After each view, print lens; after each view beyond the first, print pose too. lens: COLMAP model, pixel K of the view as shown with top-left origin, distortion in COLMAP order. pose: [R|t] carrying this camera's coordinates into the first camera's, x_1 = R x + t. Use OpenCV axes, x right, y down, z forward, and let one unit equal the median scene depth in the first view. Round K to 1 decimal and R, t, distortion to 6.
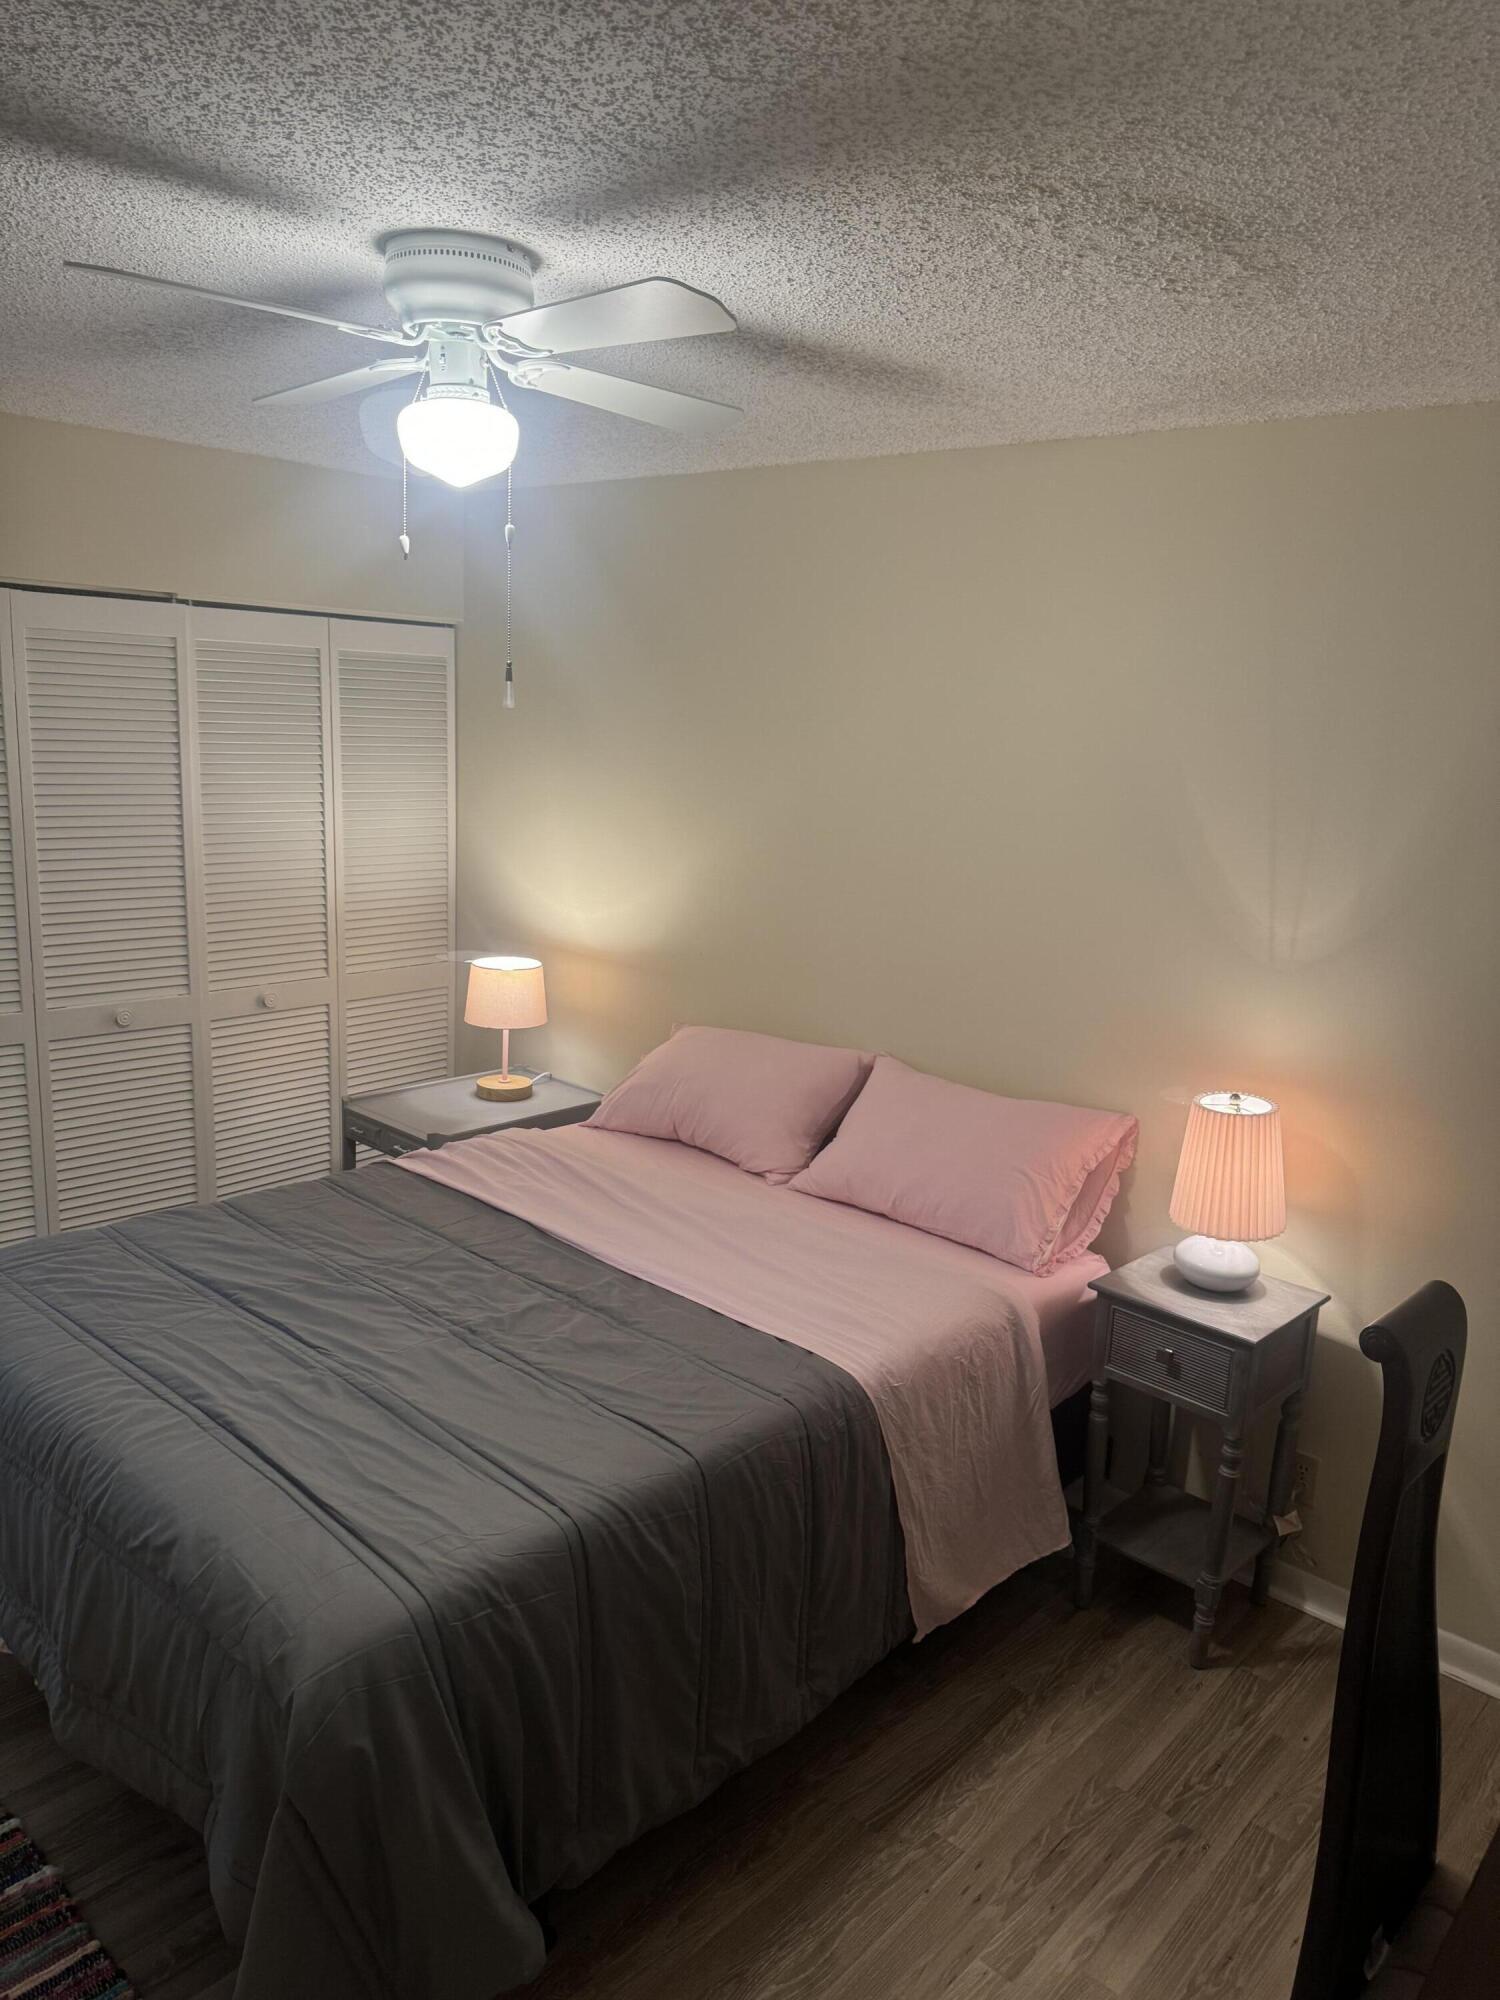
lens RADIAL K [[1392.8, 0, 750.7], [0, 1392.8, 1021.5], [0, 0, 1]] dist [0.053665, -0.063495]
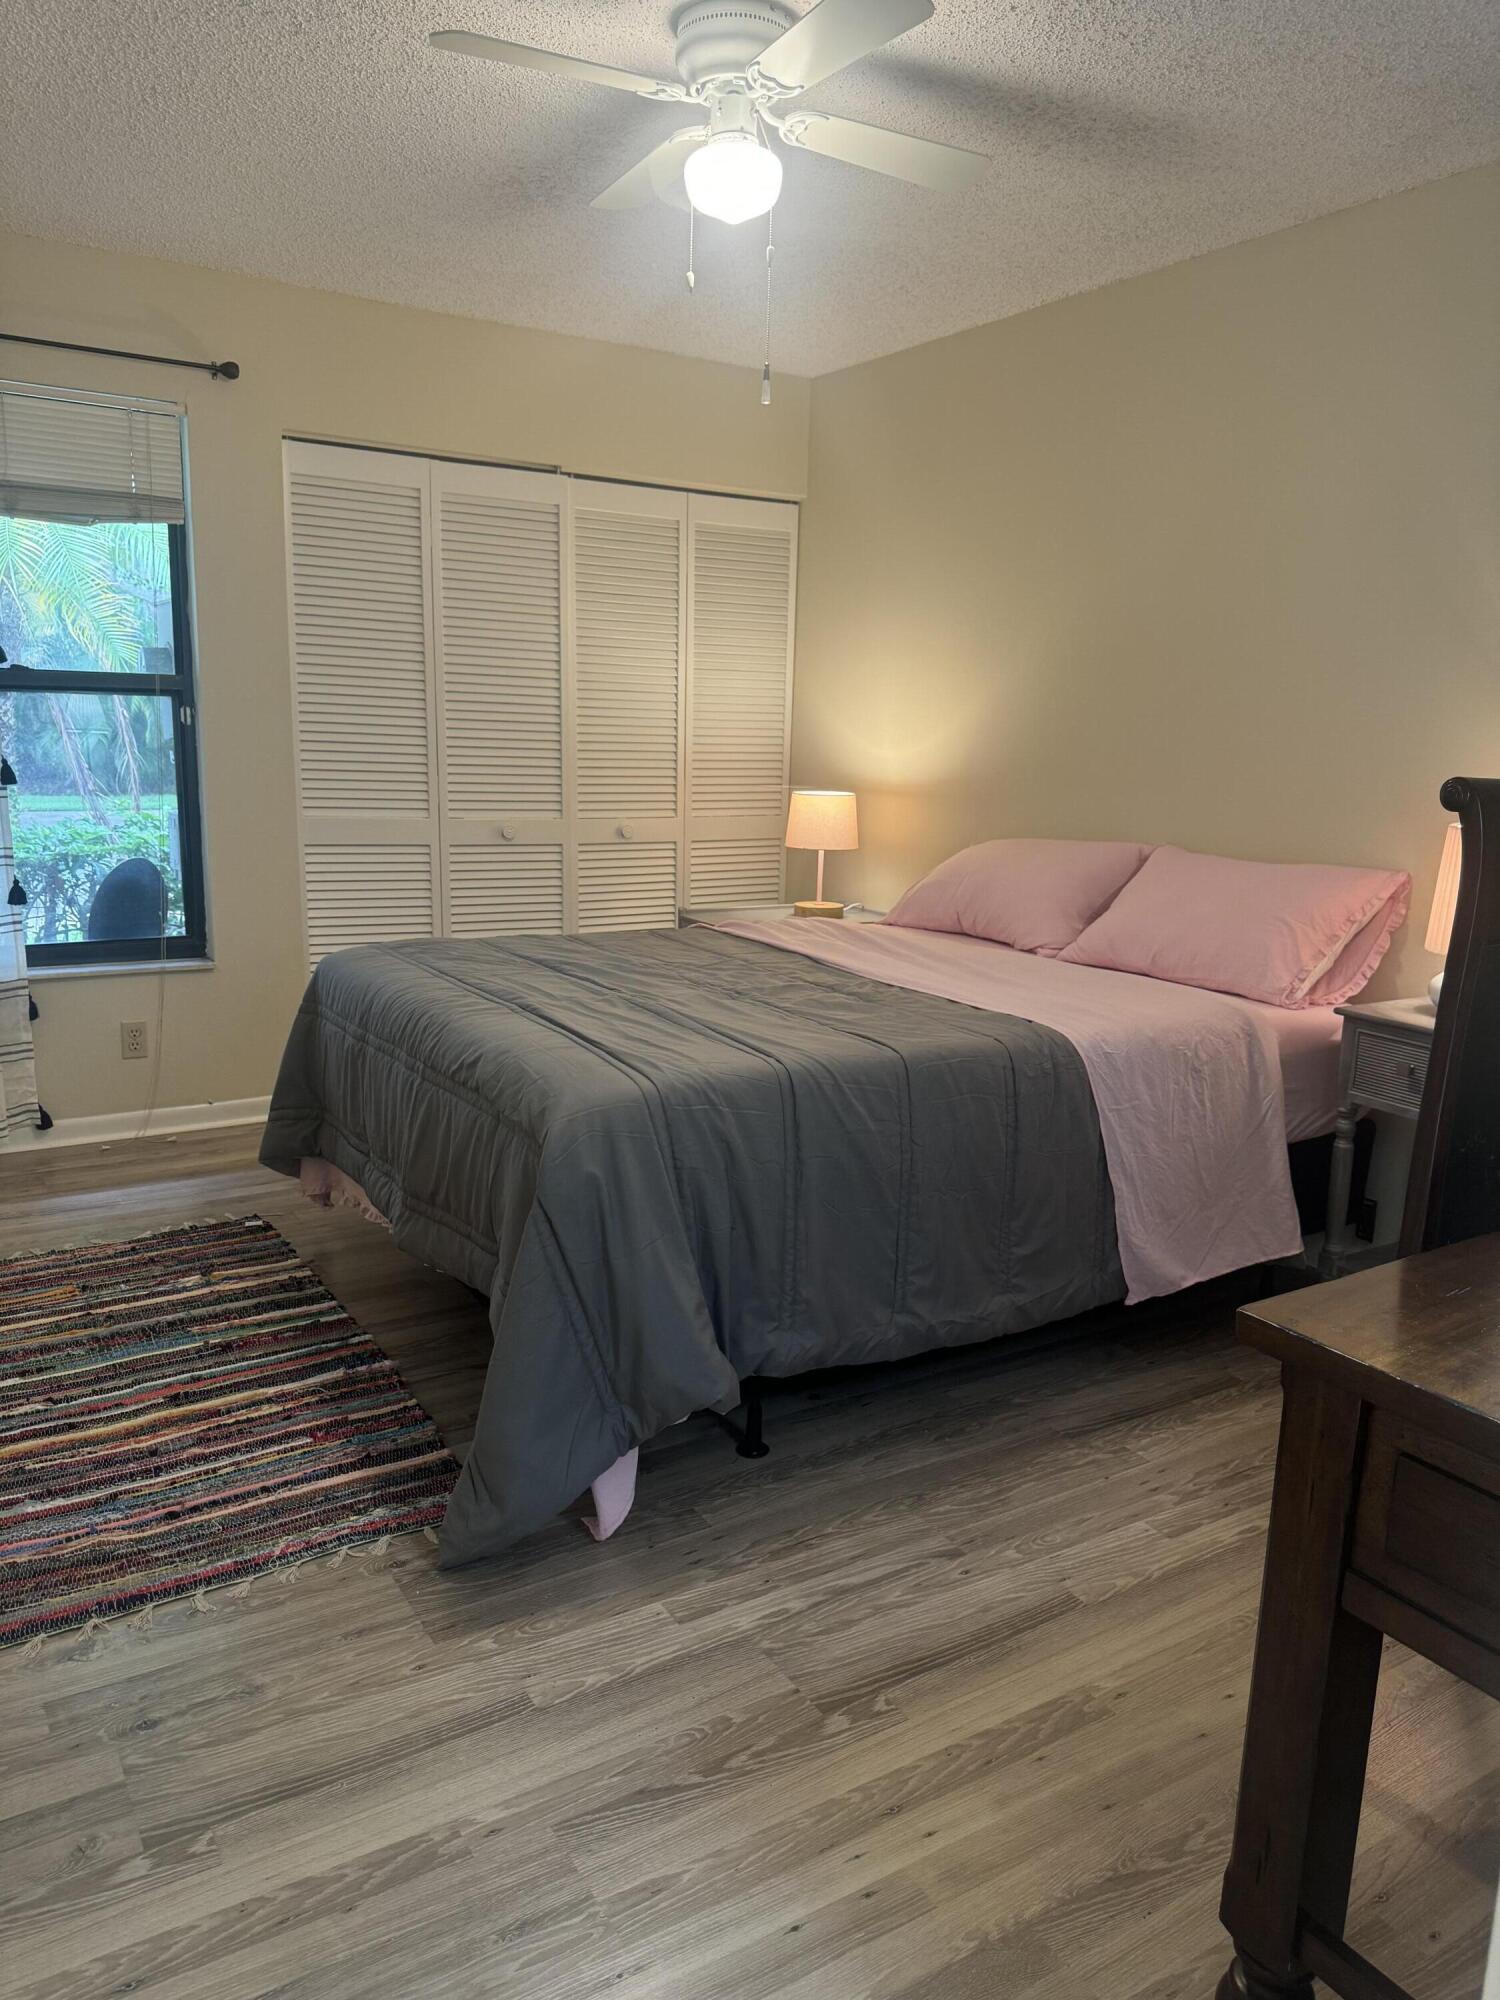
lens RADIAL K [[1392.8, 0, 750.7], [0, 1392.8, 1021.5], [0, 0, 1]] dist [0.053665, -0.063495]
pose [[0.959298, 0.033668, -0.280383, 0.141011], [-0.040185, 0.999039, -0.017526, 0.270906], [0.279523, 0.028080, 0.959728, -0.117002]]
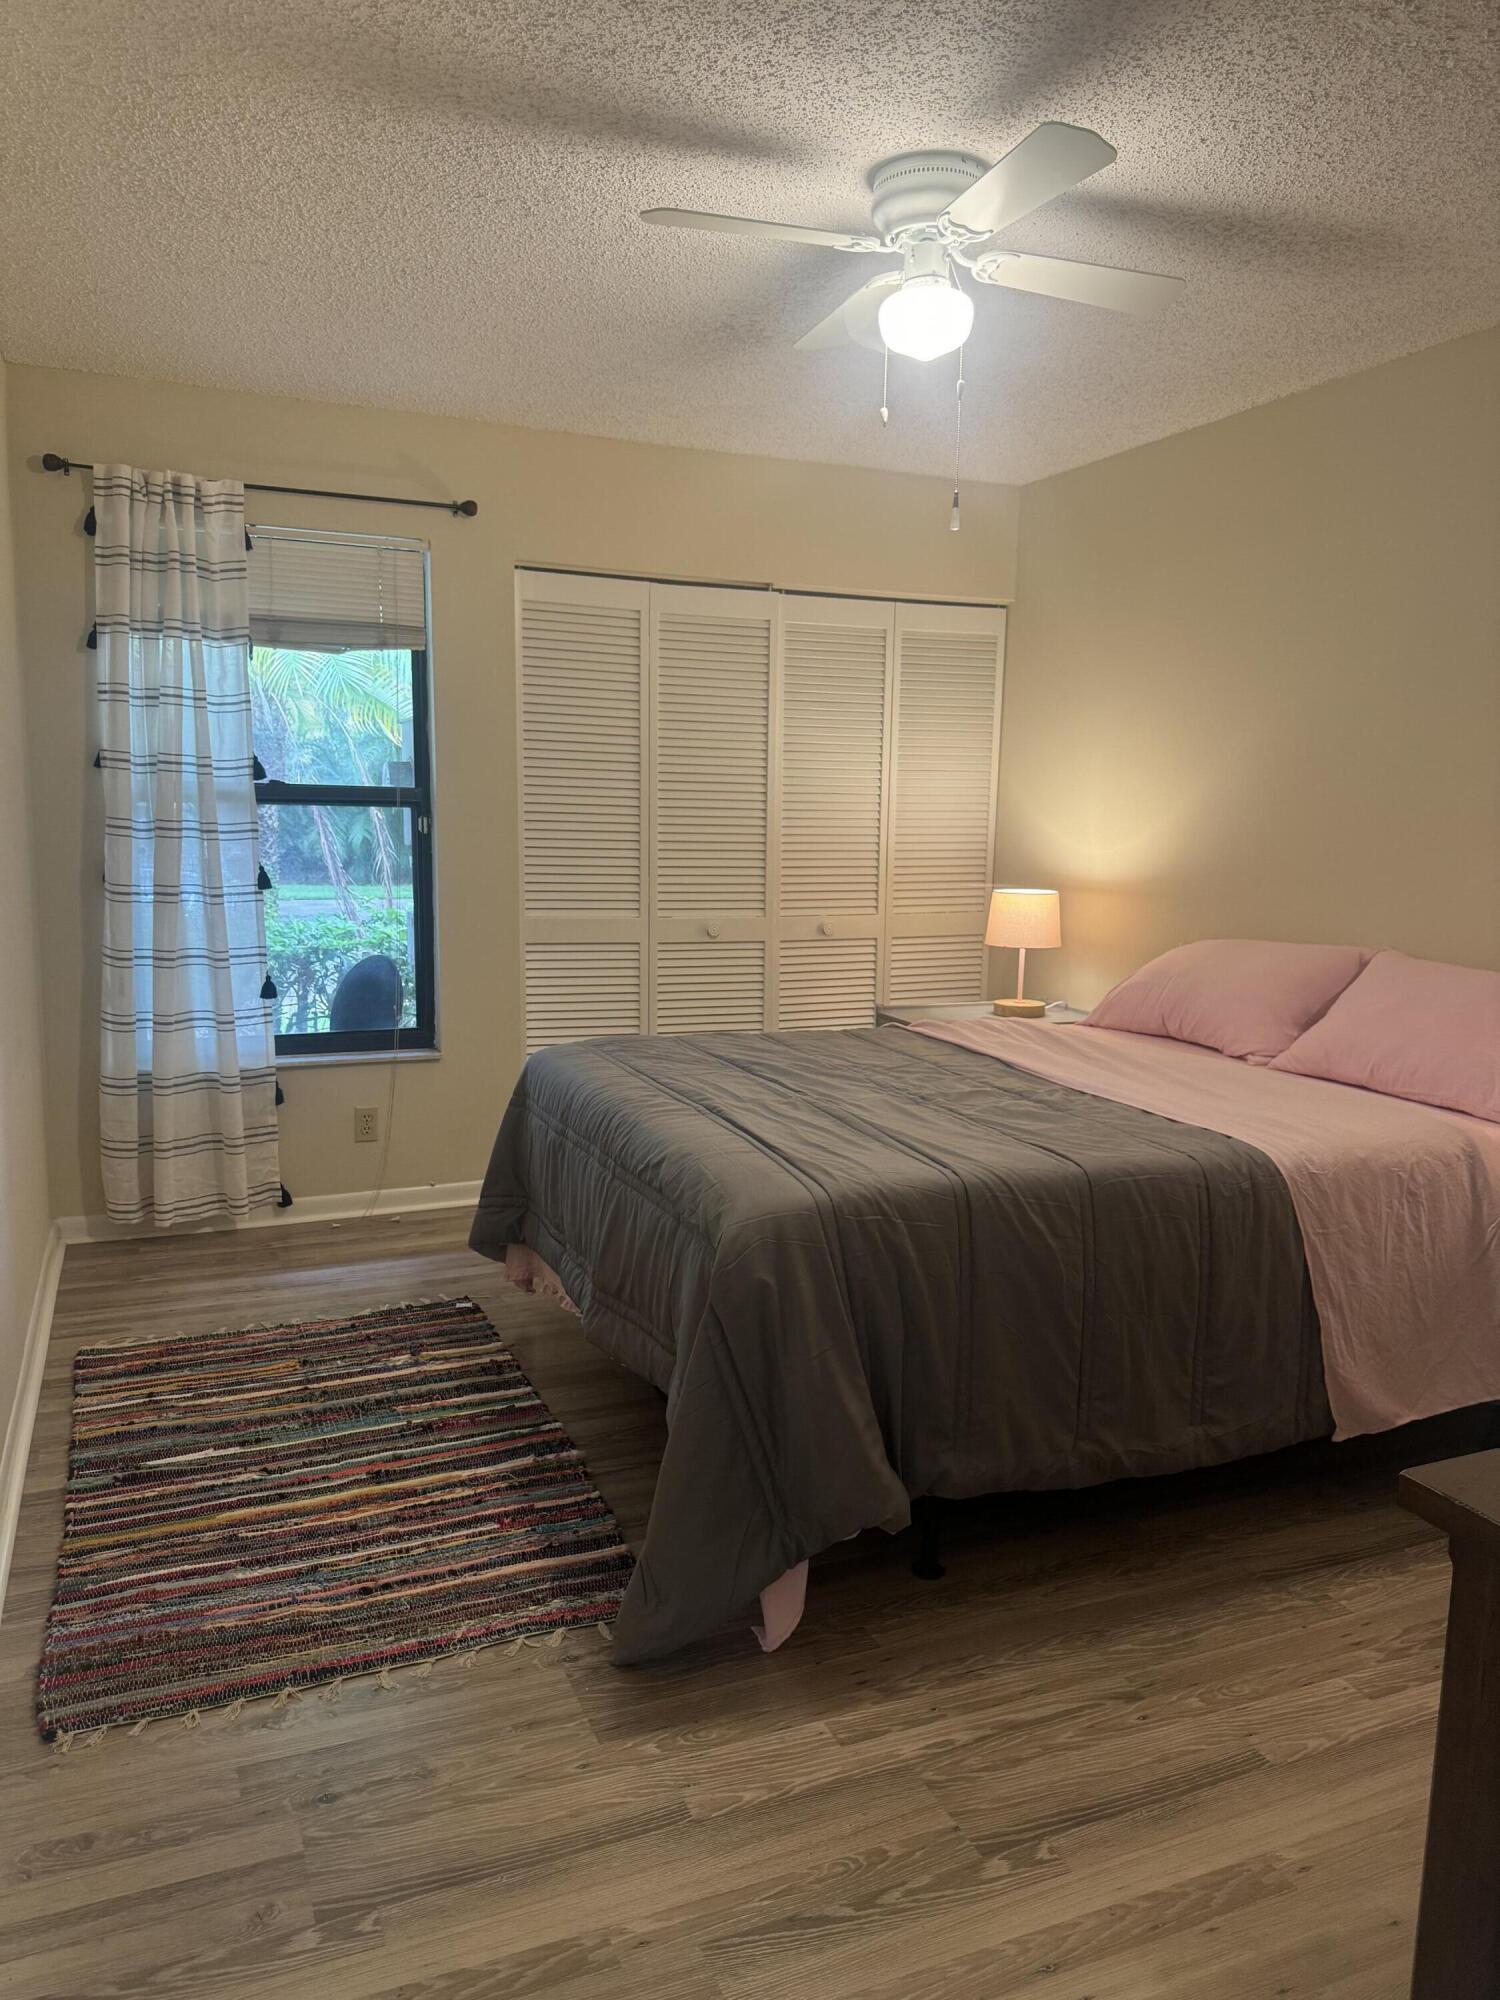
lens RADIAL K [[1392.8, 0, 750.7], [0, 1392.8, 1021.5], [0, 0, 1]] dist [0.053665, -0.063495]
pose [[0.902905, 0.028218, -0.428914, 0.172555], [-0.063884, 0.995570, -0.068983, 0.252707], [0.425067, 0.089686, 0.900708, -0.122681]]
